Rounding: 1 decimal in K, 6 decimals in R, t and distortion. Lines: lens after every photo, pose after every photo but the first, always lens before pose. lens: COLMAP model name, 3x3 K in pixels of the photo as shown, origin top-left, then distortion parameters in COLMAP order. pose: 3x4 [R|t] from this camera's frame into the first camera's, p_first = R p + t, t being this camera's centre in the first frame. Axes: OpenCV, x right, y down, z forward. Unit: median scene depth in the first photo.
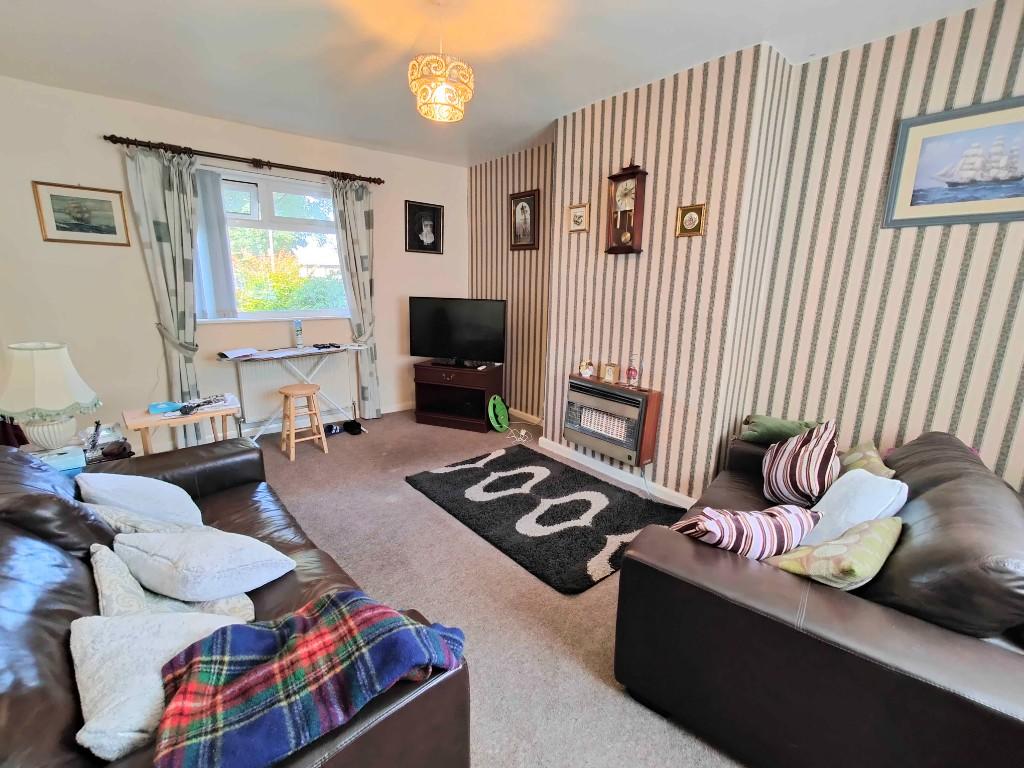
lens RADIAL K [[452.9, 0, 512.6], [0, 452.9, 381.6], [0, 0, 1]] dist [0.010697, 0.000131]
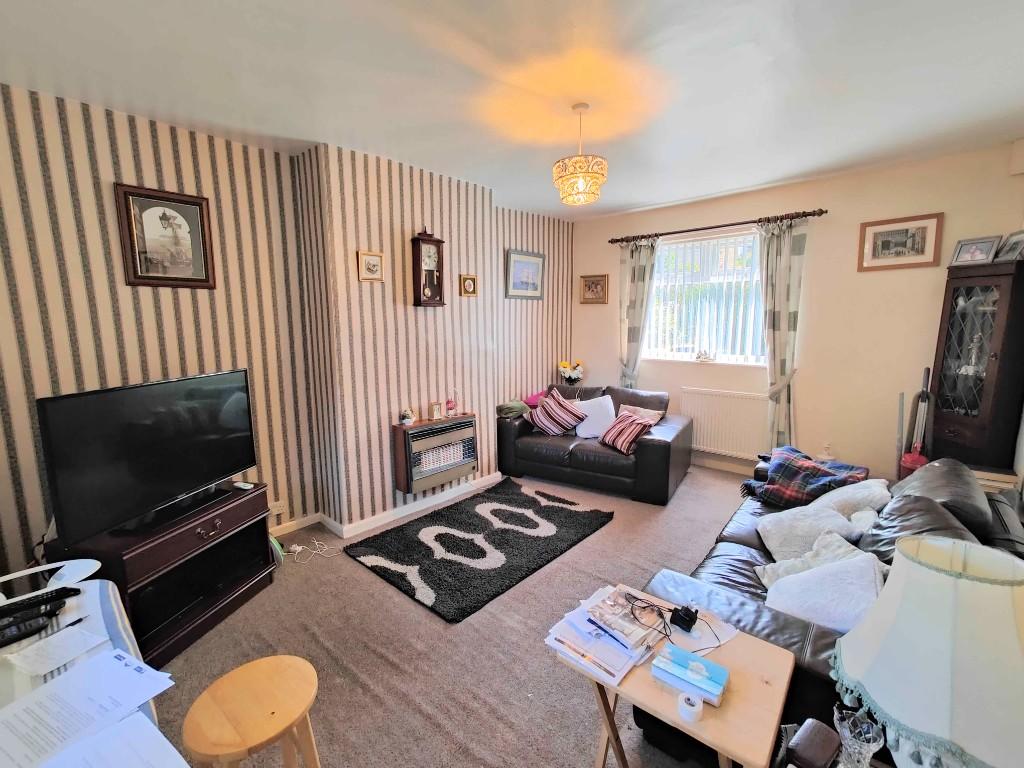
lens RADIAL K [[452.9, 0, 512.5], [0, 452.9, 384.8], [0, 0, 1]] dist [0.010697, 0.000131]
pose [[-0.140018, -0.171081, 0.975257, -0.847412], [0.218754, 0.955276, 0.198982, -0.249788], [-0.965682, 0.241202, -0.096332, 0.868337]]
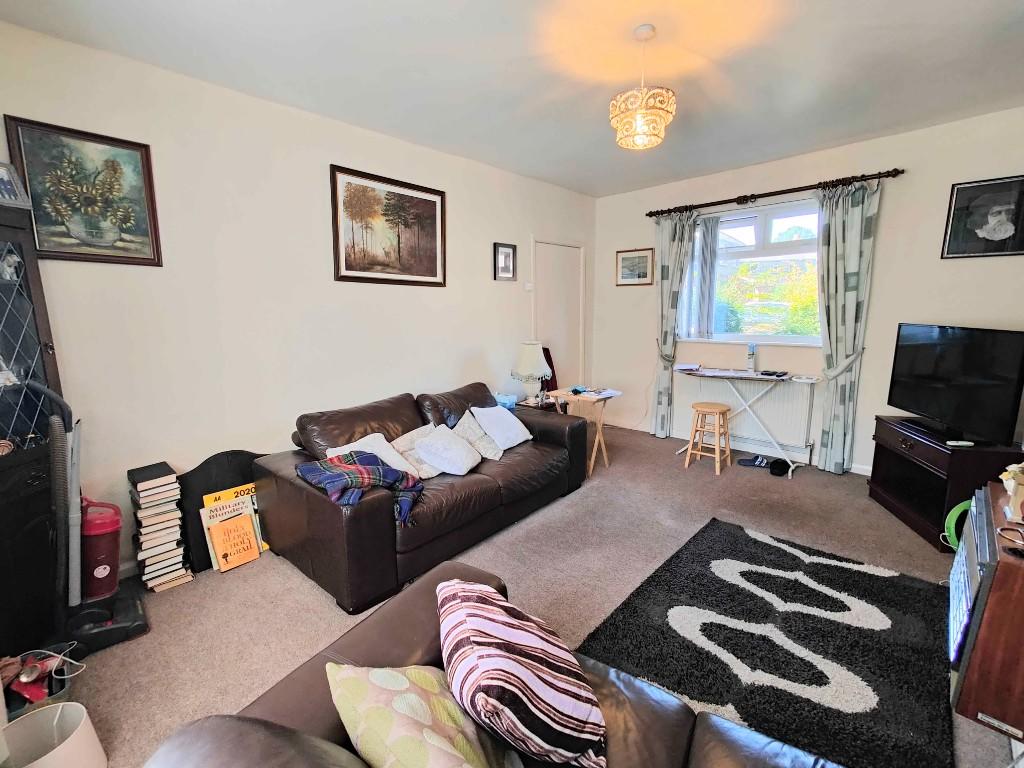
lens RADIAL K [[452.9, 0, 508.9], [0, 452.9, 380.7], [0, 0, 1]] dist [0.010697, 0.000131]
pose [[0.114298, 0.141259, -0.983352, 0.553946], [-0.200412, 0.972767, 0.116443, -0.077563], [0.973021, 0.183767, 0.139495, 0.413378]]
